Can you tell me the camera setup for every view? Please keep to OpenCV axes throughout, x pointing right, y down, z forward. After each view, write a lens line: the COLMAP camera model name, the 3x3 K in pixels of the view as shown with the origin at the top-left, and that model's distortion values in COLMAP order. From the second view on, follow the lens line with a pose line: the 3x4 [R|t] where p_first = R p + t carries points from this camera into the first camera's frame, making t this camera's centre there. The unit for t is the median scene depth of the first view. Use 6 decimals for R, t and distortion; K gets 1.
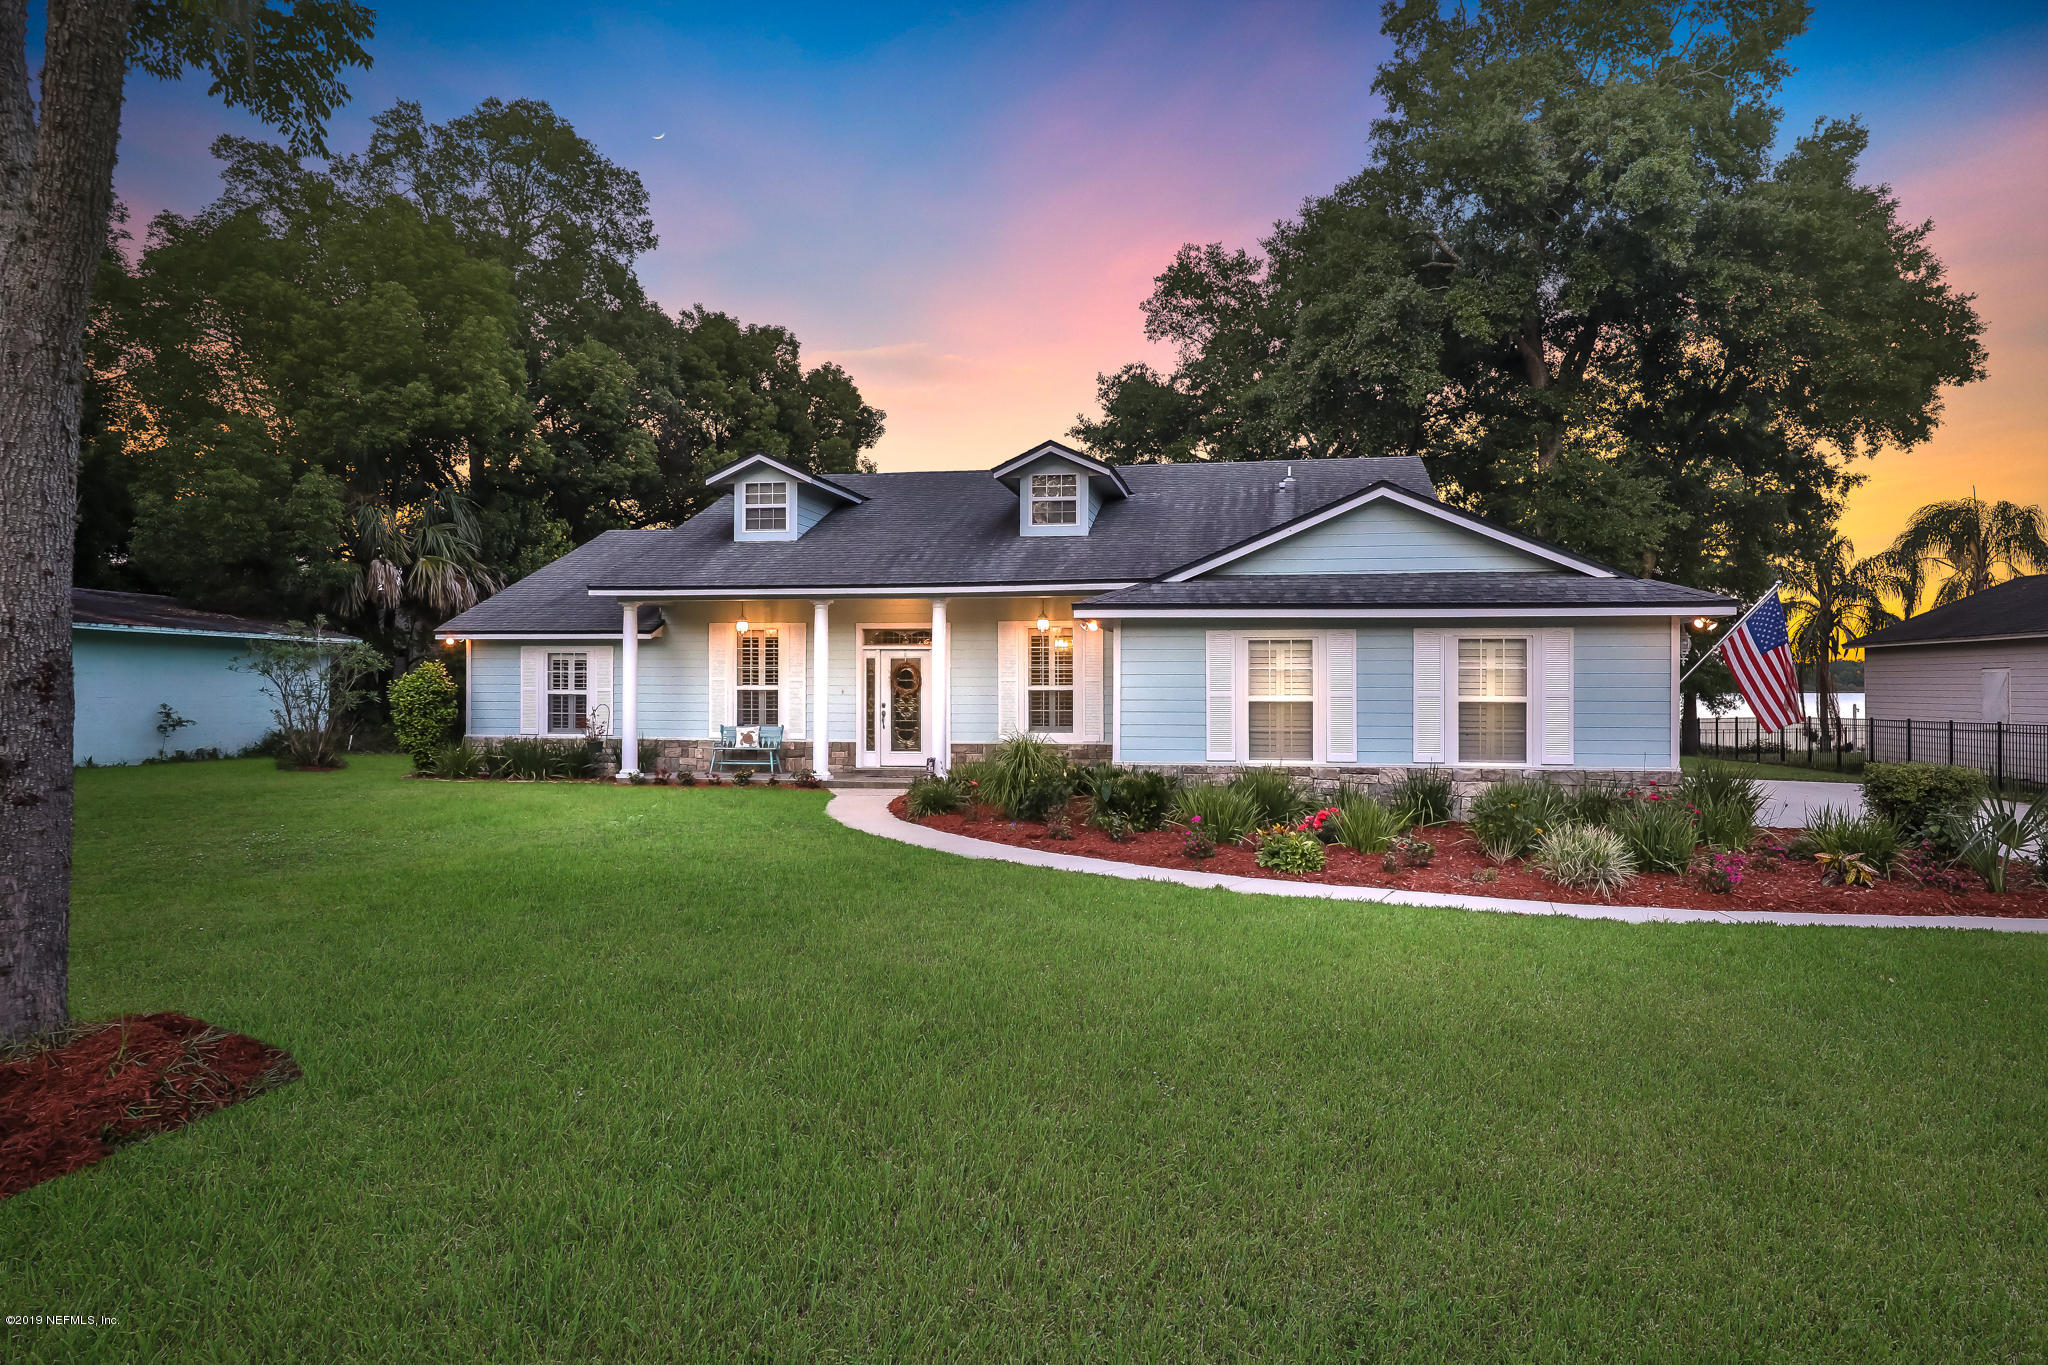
lens RADIAL K [[1239.2, 0, 1024.0], [0, 1239.2, 682.5], [0, 0, 1]] dist [0.000264, 0.027002]
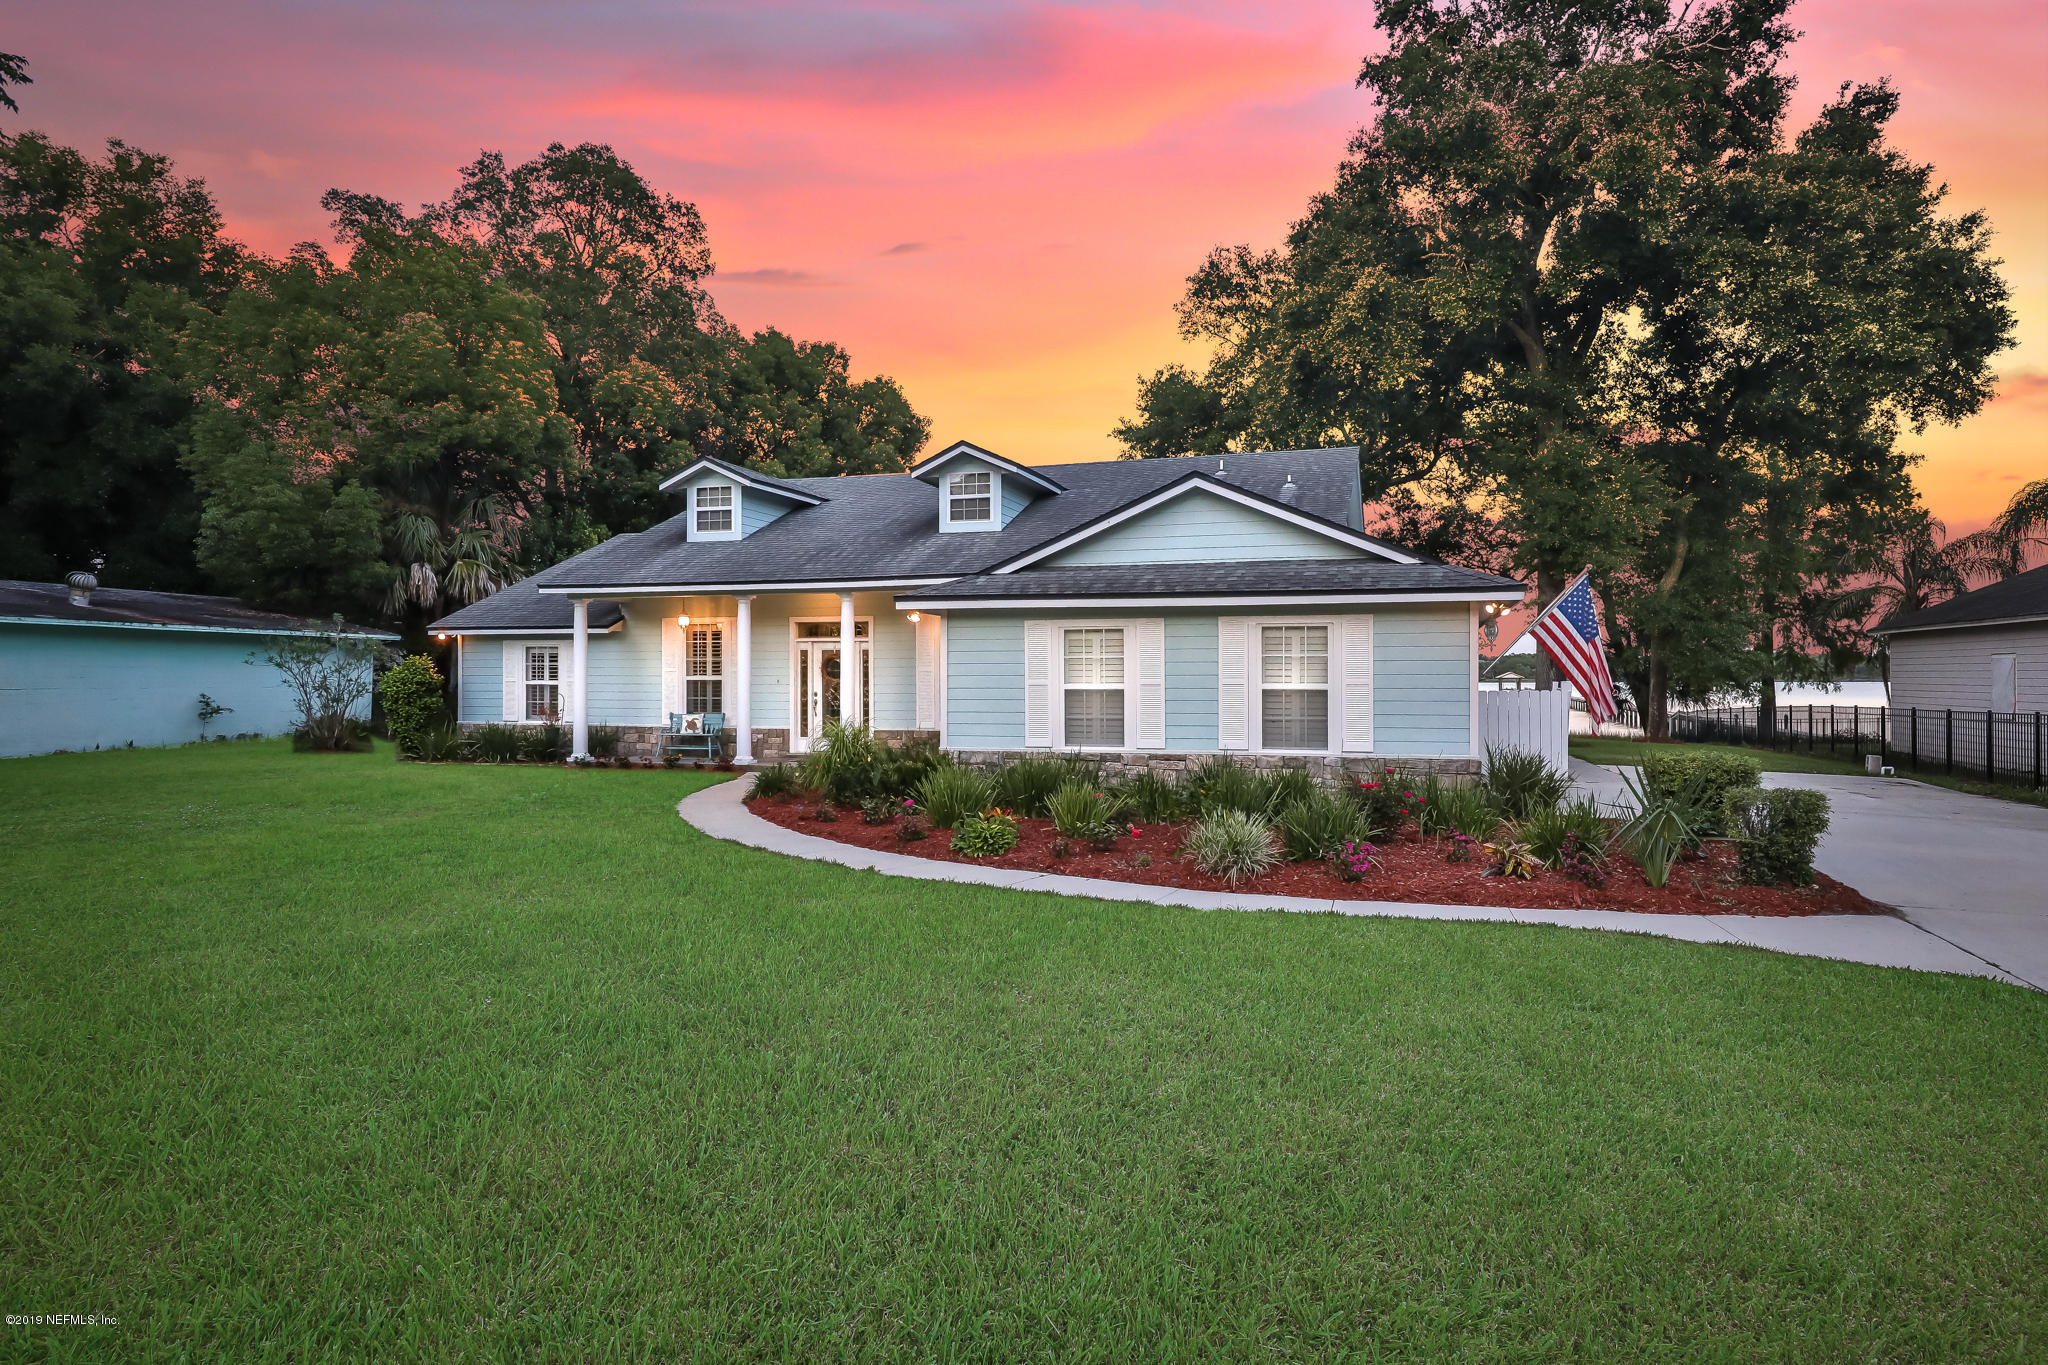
lens RADIAL K [[1176.7, 0, 1018.3], [0, 1176.7, 670.6], [0, 0, 1]] dist [0.024092, -0.000513]
pose [[0.992805, -0.003547, -0.119690, 0.176588], [0.003217, 0.999990, -0.002952, 0.001771], [0.119699, 0.002546, 0.992807, 0.018560]]
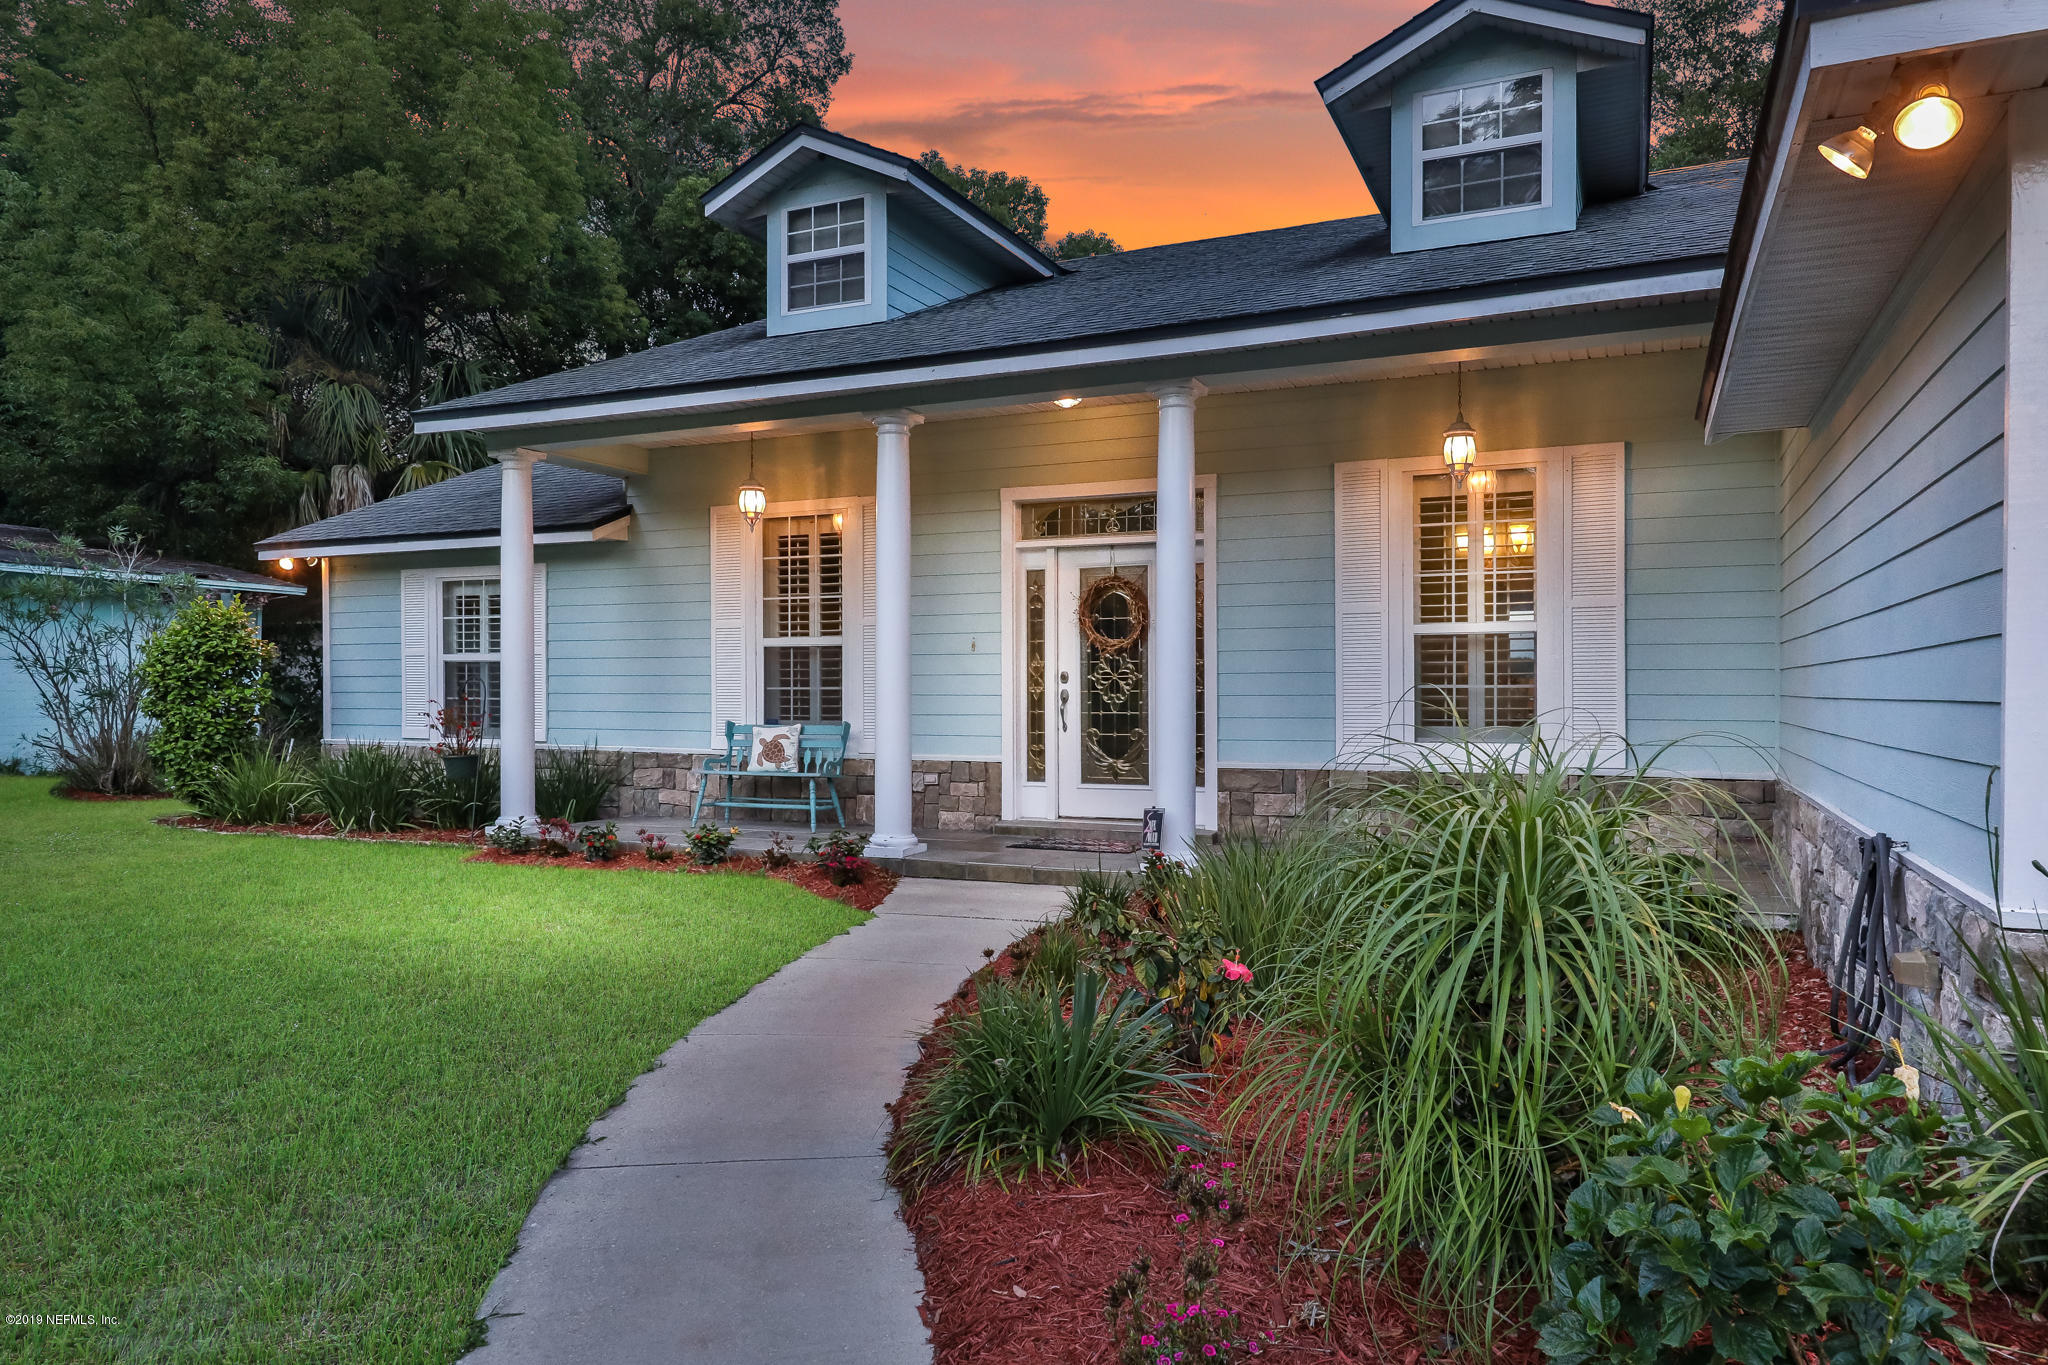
lens RADIAL K [[1317.6, 0, 1037.6], [0, 1317.6, 701.0], [0, 0, 1]] dist [0.009826, -0.024508]
pose [[0.971394, -0.000399, -0.237472, -0.012538], [0.002940, 0.999942, 0.010350, 0.021558], [0.237454, -0.010752, 0.971339, 0.538731]]
